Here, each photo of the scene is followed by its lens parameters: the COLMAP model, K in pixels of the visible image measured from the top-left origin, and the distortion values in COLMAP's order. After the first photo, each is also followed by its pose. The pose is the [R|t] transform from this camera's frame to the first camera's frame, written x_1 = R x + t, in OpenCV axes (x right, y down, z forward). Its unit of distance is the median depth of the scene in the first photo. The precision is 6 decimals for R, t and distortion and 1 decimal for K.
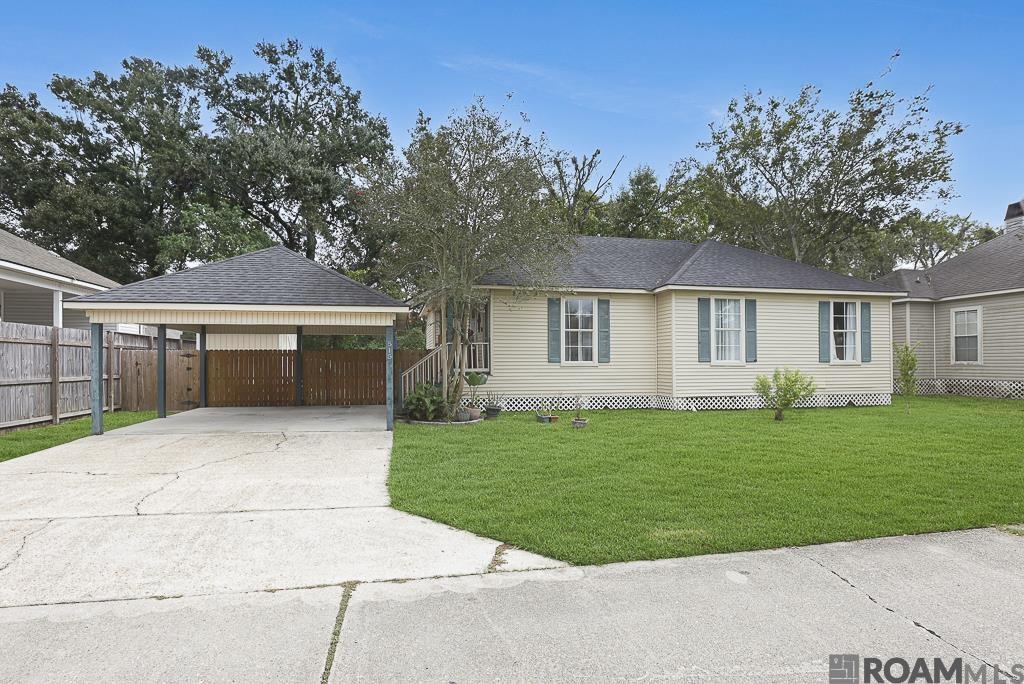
lens RADIAL K [[488.6, 0, 507.1], [0, 488.6, 342.2], [0, 0, 1]] dist [-0.017614, 0.001248]
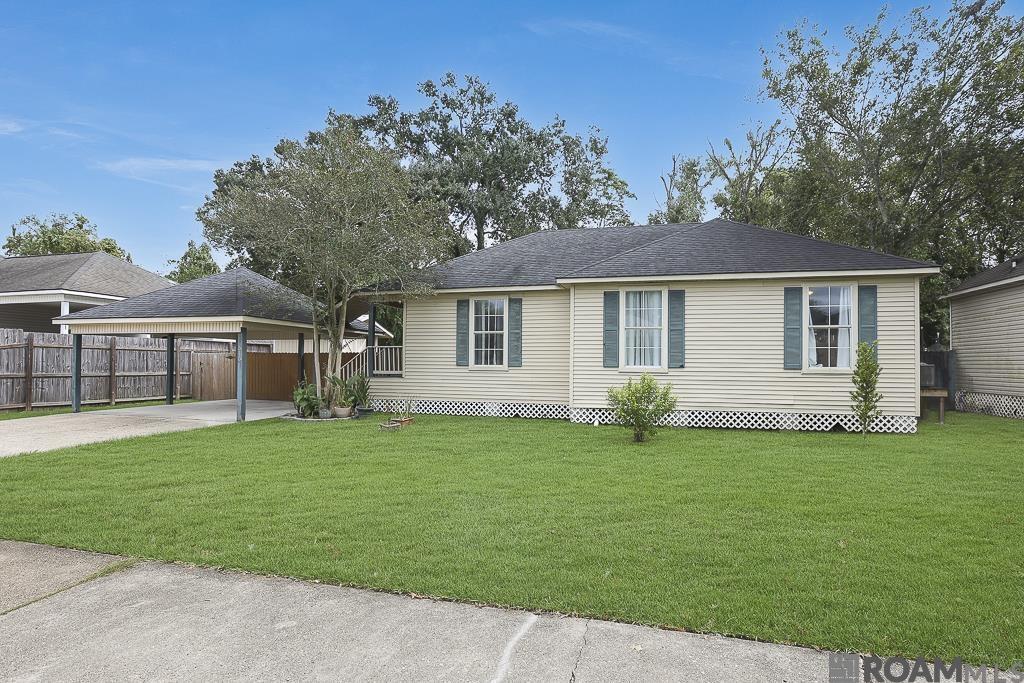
lens RADIAL K [[488.6, 0, 509.6], [0, 488.6, 349.1], [0, 0, 1]] dist [-0.017614, 0.001248]
pose [[0.914286, -0.002678, -0.405061, 0.569381], [0.007086, 0.999931, 0.009385, -0.000498], [0.405008, -0.011451, 0.914241, 0.150871]]
